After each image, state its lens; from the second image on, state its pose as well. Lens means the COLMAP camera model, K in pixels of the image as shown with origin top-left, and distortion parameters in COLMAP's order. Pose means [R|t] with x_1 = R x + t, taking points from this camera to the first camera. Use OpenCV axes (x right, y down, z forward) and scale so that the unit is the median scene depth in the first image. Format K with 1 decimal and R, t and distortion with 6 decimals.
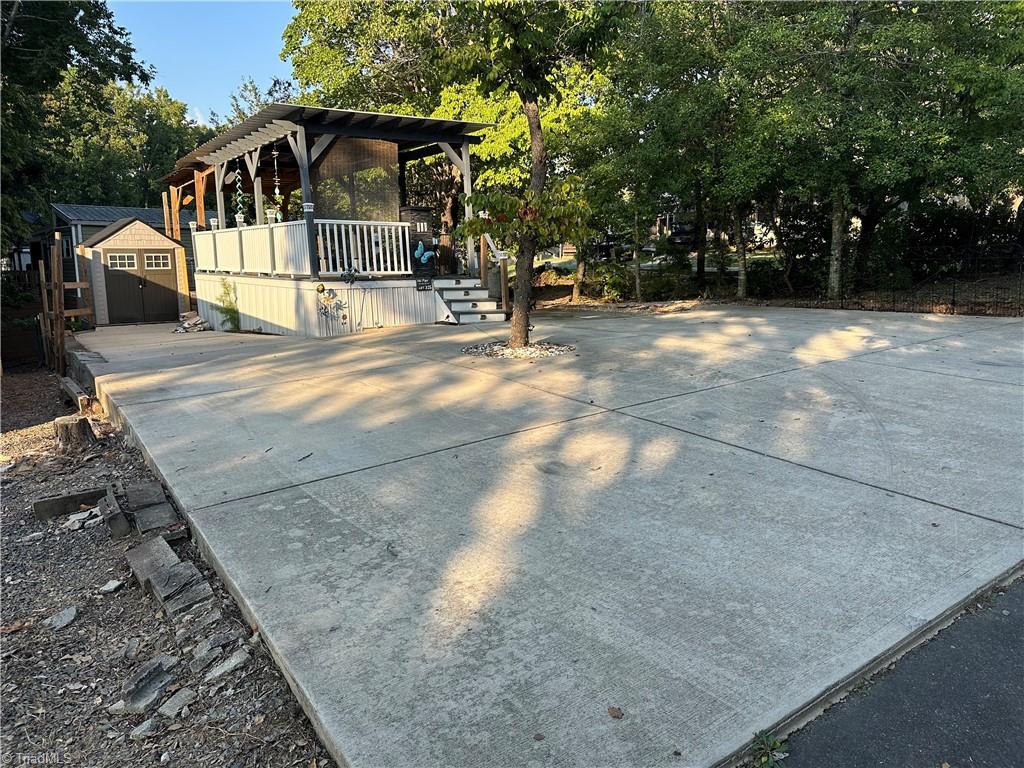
lens RADIAL K [[710.0, 0, 513.2], [0, 710.0, 386.7], [0, 0, 1]] dist [0.007542, -0.014046]
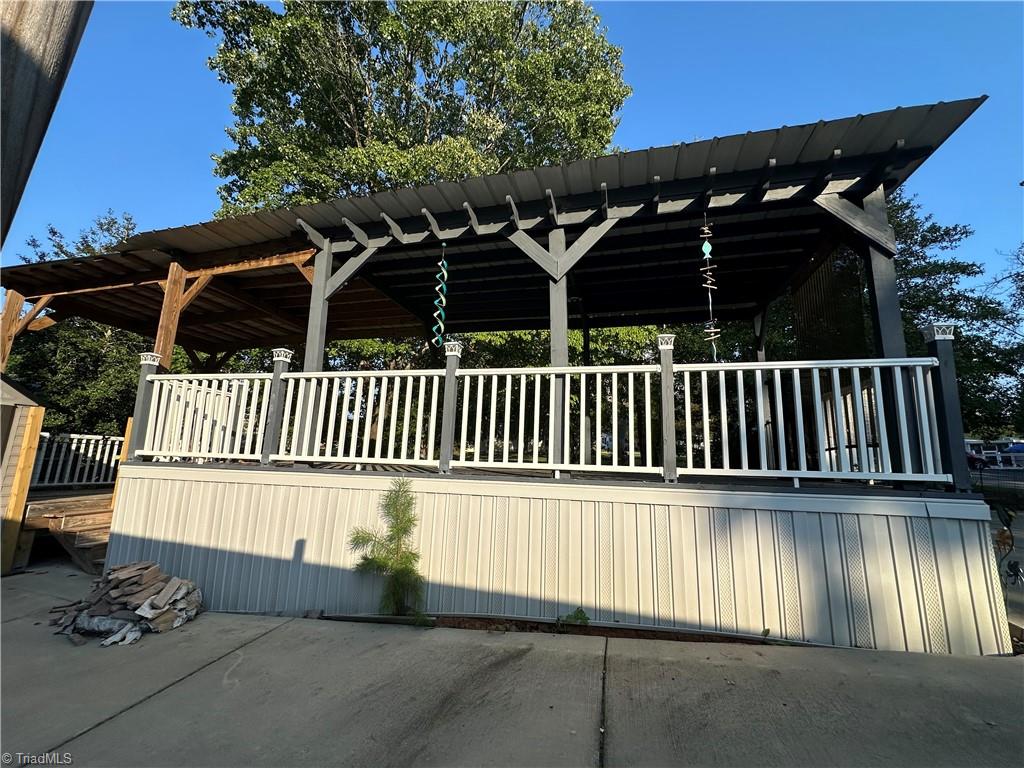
lens RADIAL K [[407.9, 0, 520.0], [0, 407.9, 382.9], [0, 0, 1]] dist [-0.002621, 0.000696]
pose [[0.765226, 0.138607, 0.628663, -0.421026], [0.085797, 0.945876, -0.312980, -0.104872], [-0.638019, 0.293438, 0.711917, 0.641320]]
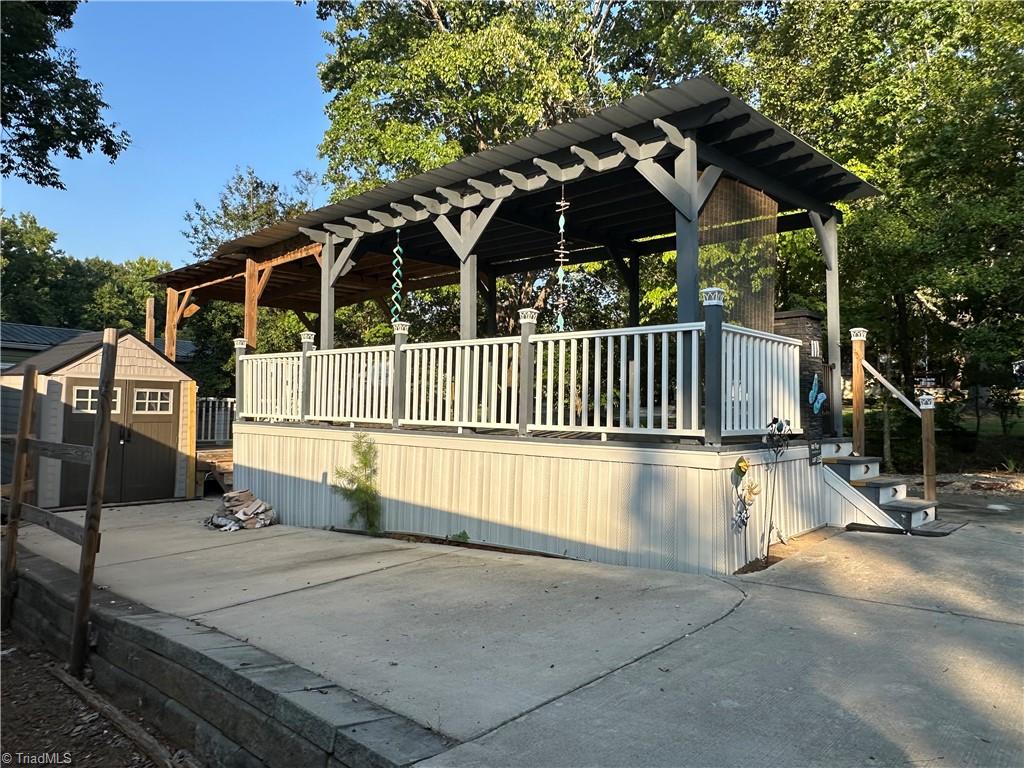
lens RADIAL K [[710.0, 0, 511.8], [0, 710.0, 385.7], [0, 0, 1]] dist [0.007542, -0.014046]
pose [[0.982637, 0.025687, 0.183751, -0.326254], [0.012925, 0.978487, -0.205902, -0.062799], [-0.185087, 0.204702, 0.961166, 0.373071]]
